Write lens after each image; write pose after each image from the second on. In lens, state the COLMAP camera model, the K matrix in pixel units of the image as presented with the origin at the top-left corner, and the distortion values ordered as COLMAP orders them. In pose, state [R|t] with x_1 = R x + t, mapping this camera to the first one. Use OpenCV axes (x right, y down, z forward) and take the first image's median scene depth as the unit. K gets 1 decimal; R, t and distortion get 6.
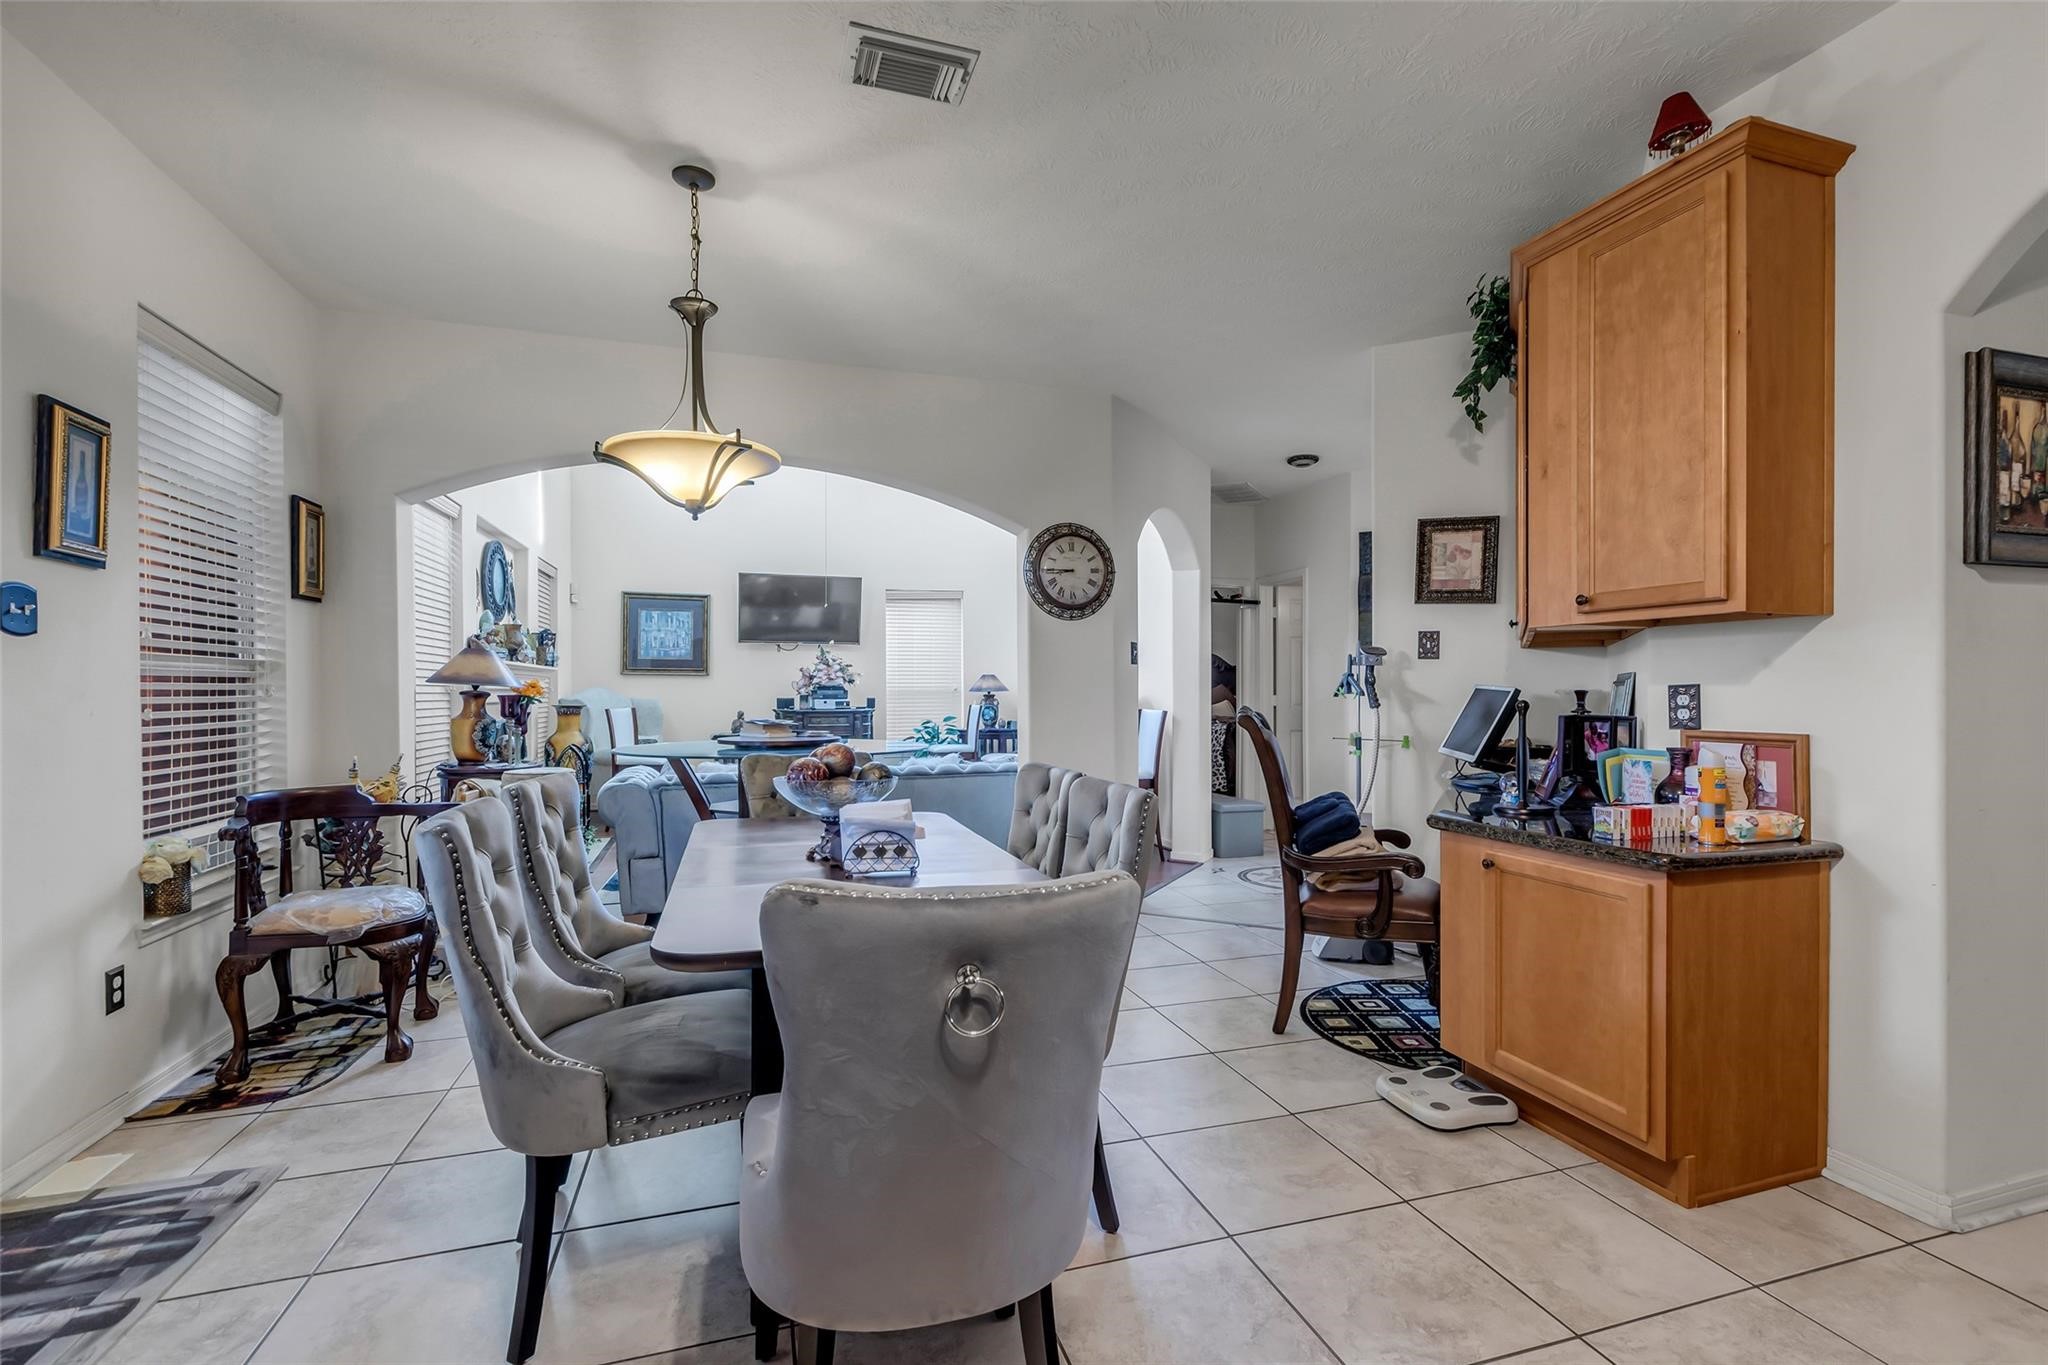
lens RADIAL K [[915.0, 0, 1034.6], [0, 915.0, 686.7], [0, 0, 1]] dist [0.002338, 0.000616]
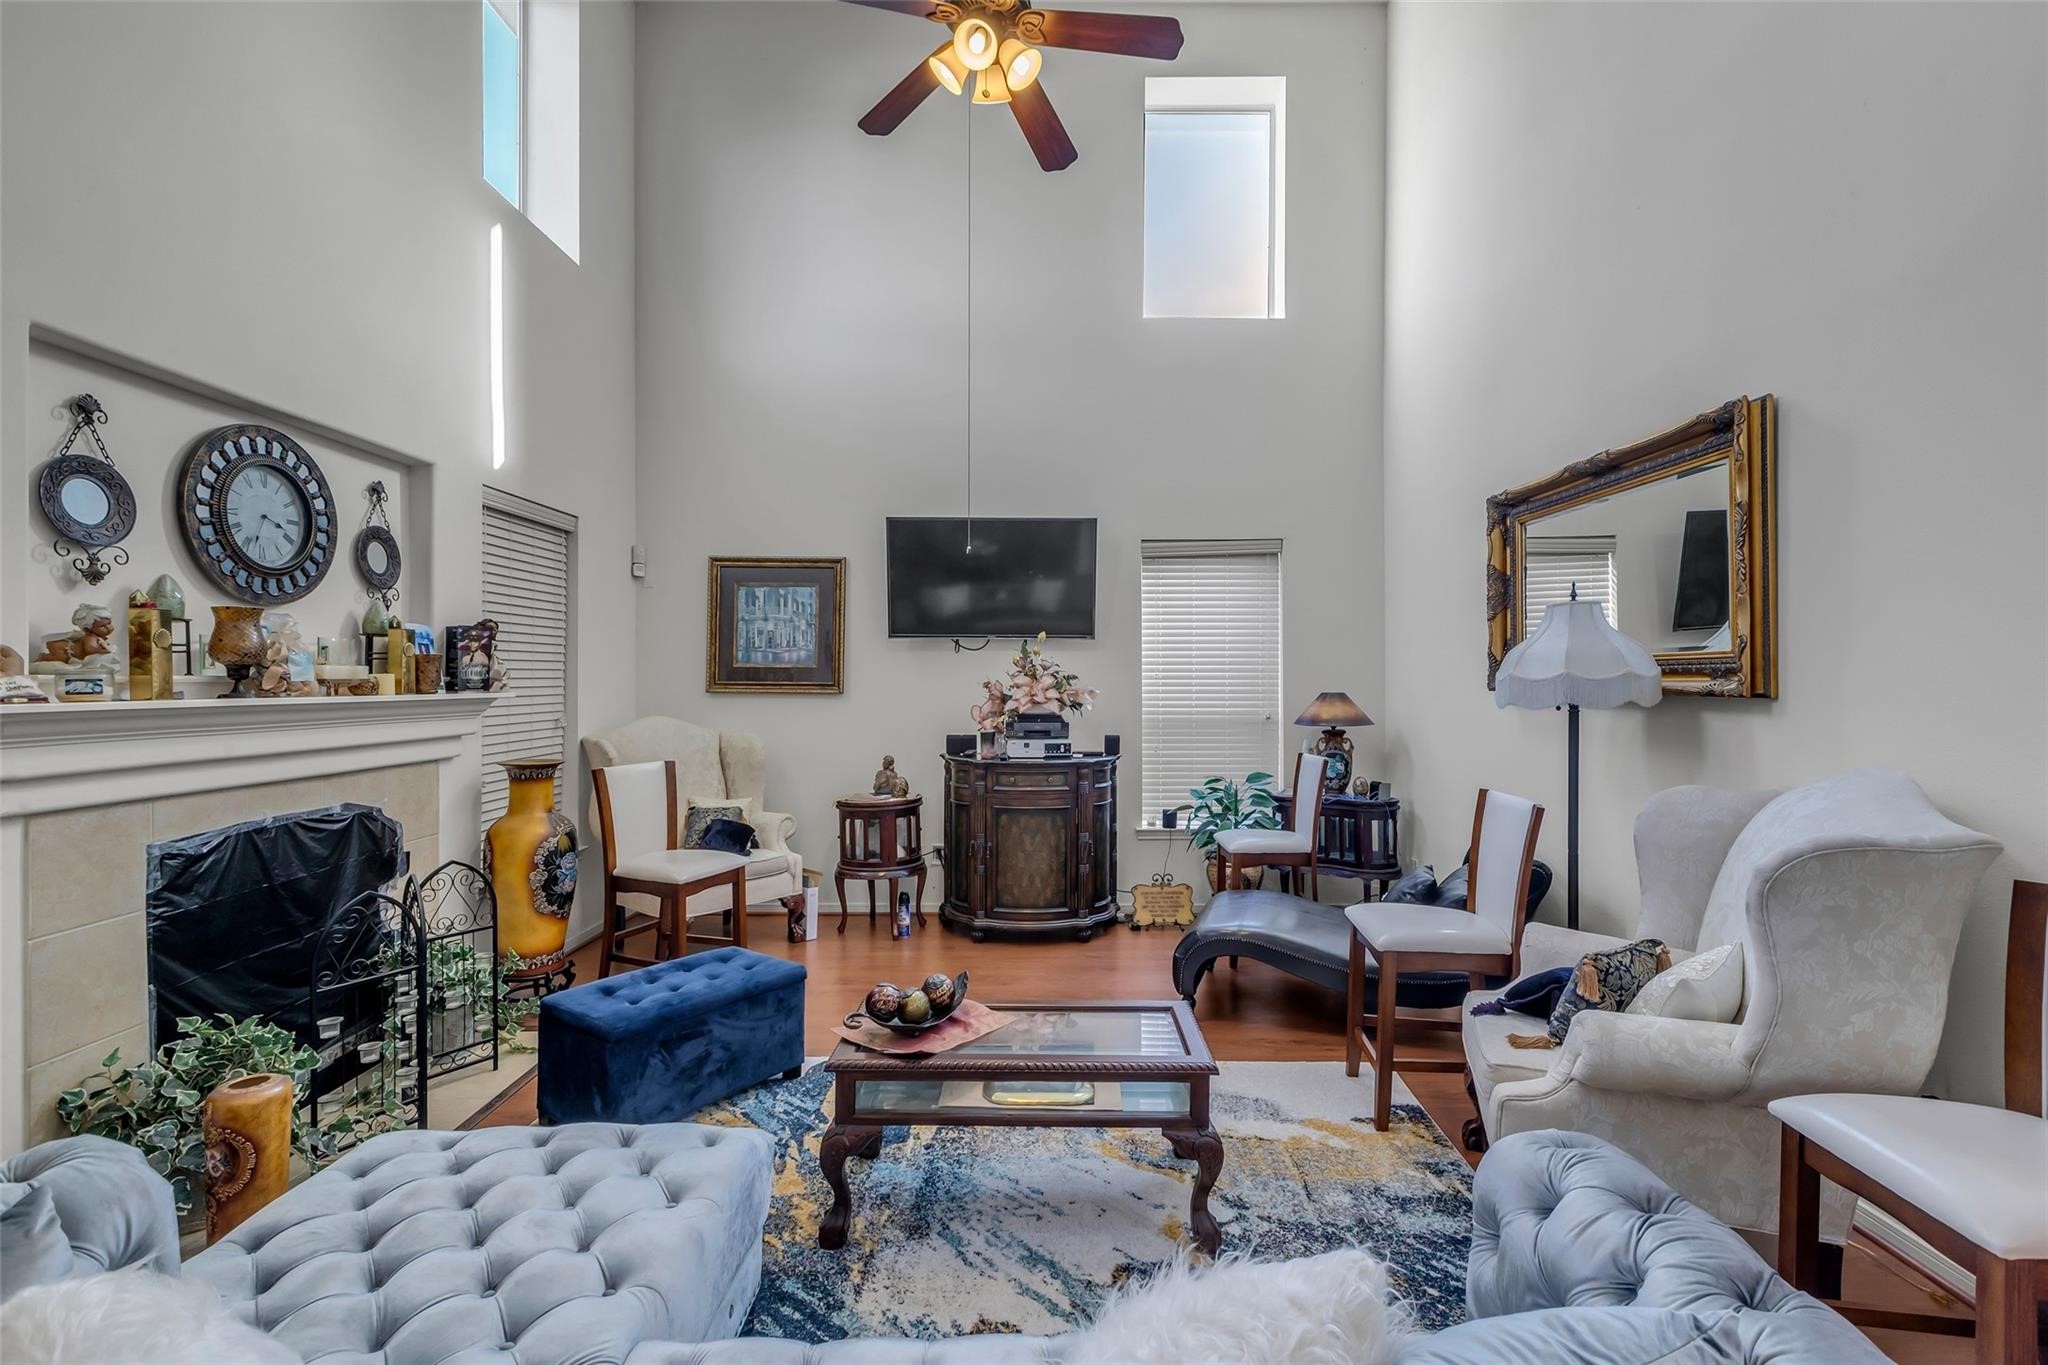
lens RADIAL K [[923.5, 0, 1033.5], [0, 923.5, 671.6], [0, 0, 1]] dist [0.000977, 0.001221]
pose [[0.951542, -0.000166, -0.307519, -0.054810], [-0.001184, 0.999990, -0.004205, -0.024529], [0.307516, 0.004365, 0.951533, 0.472185]]
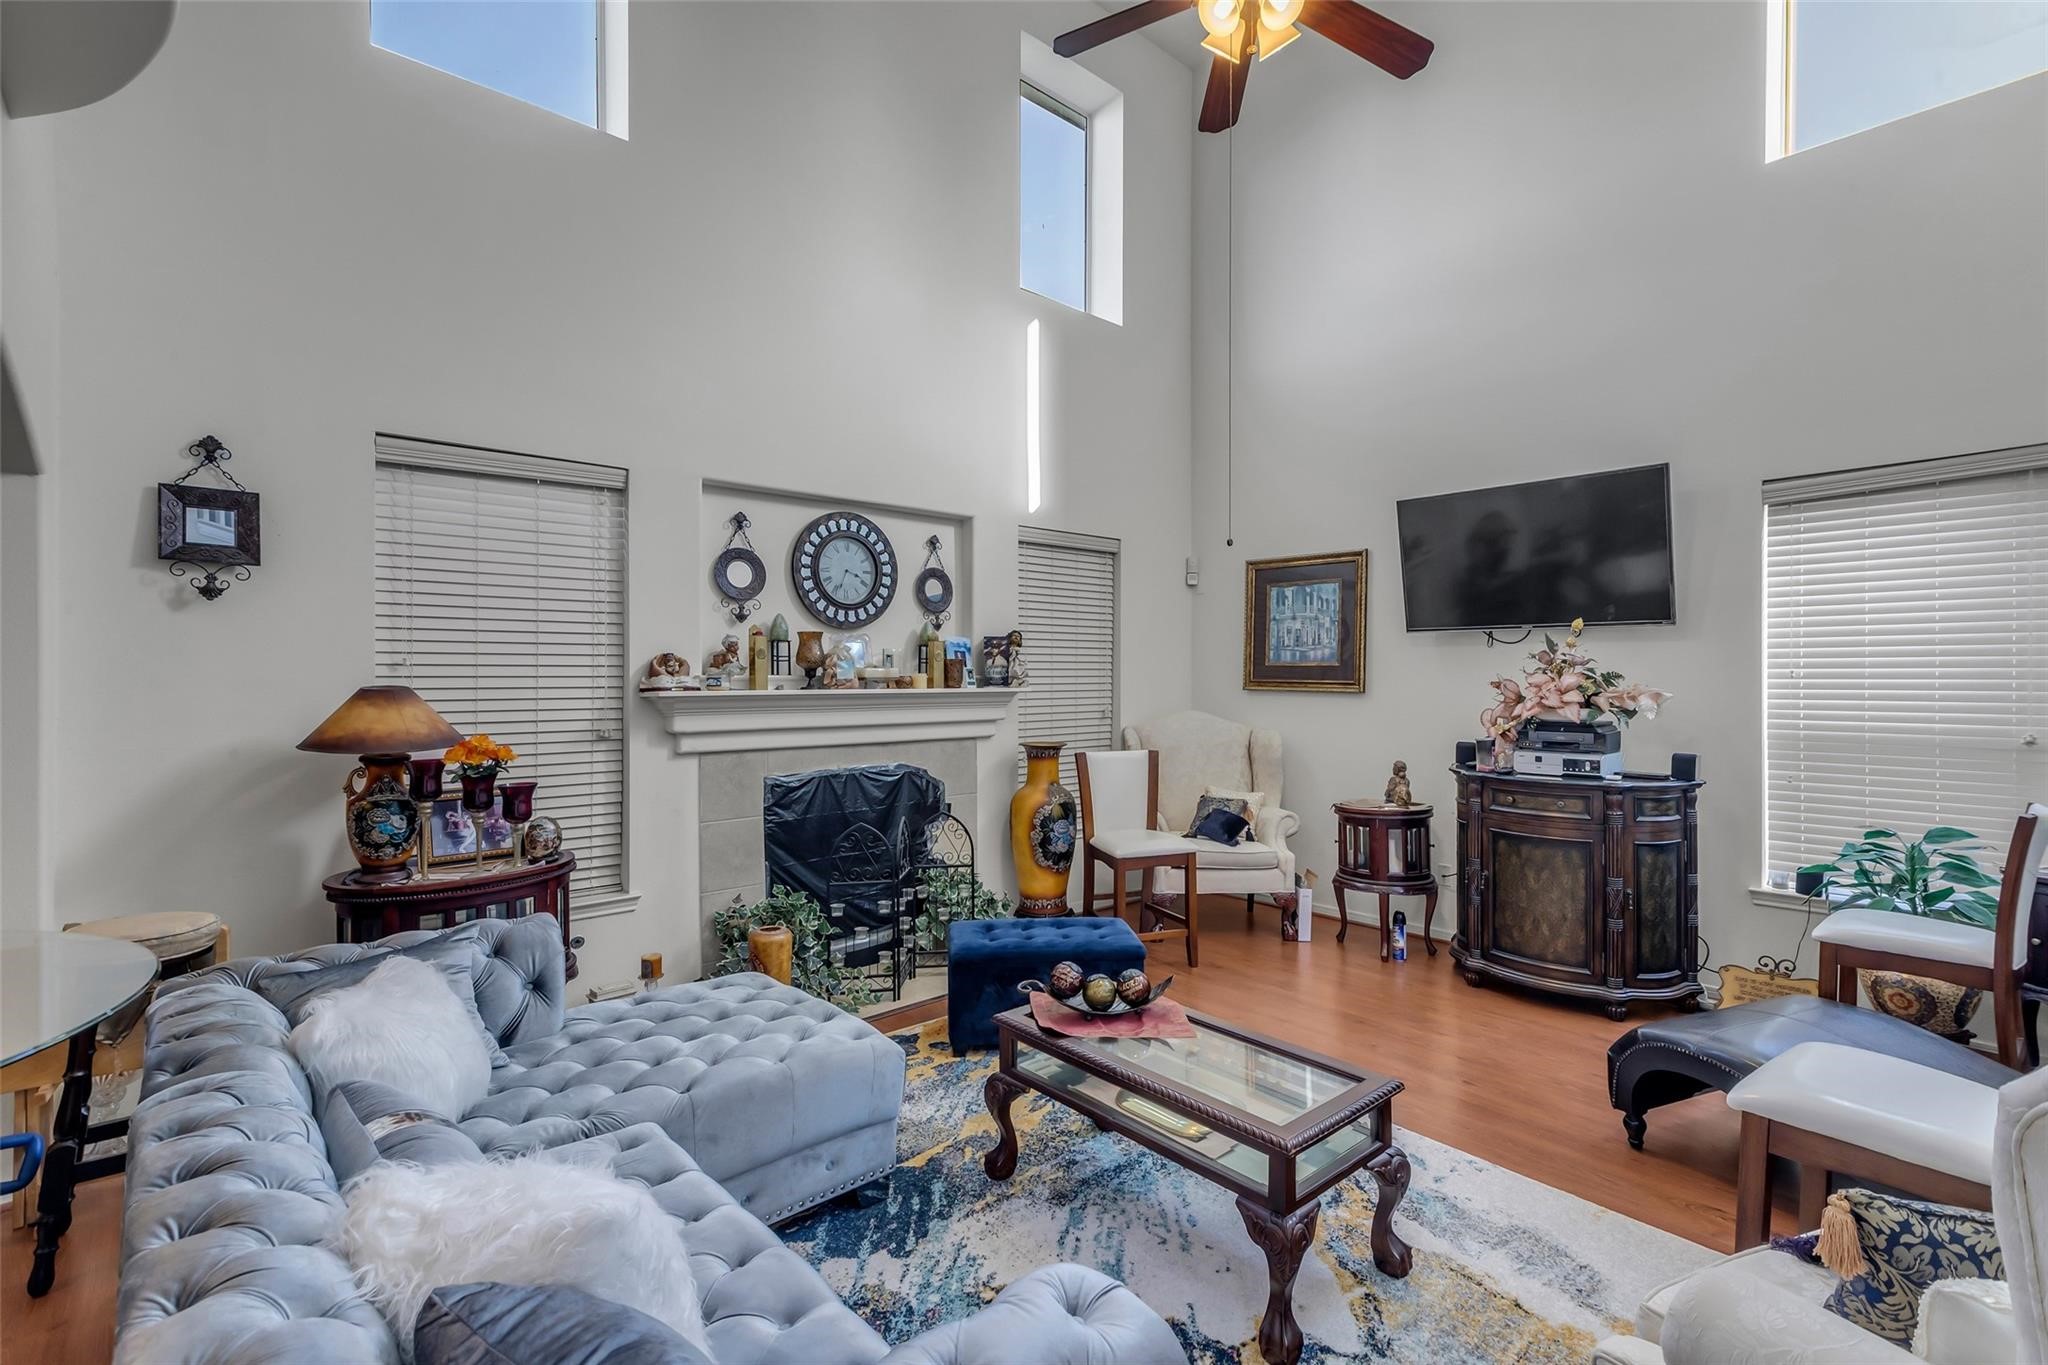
lens RADIAL K [[923.5, 0, 1033.5], [0, 923.5, 671.6], [0, 0, 1]] dist [0.000977, 0.001221]
pose [[0.406262, -0.001984, -0.913755, 0.080387], [0.001823, 0.999997, -0.001360, -0.025163], [0.913755, -0.001113, 0.406264, 0.588452]]
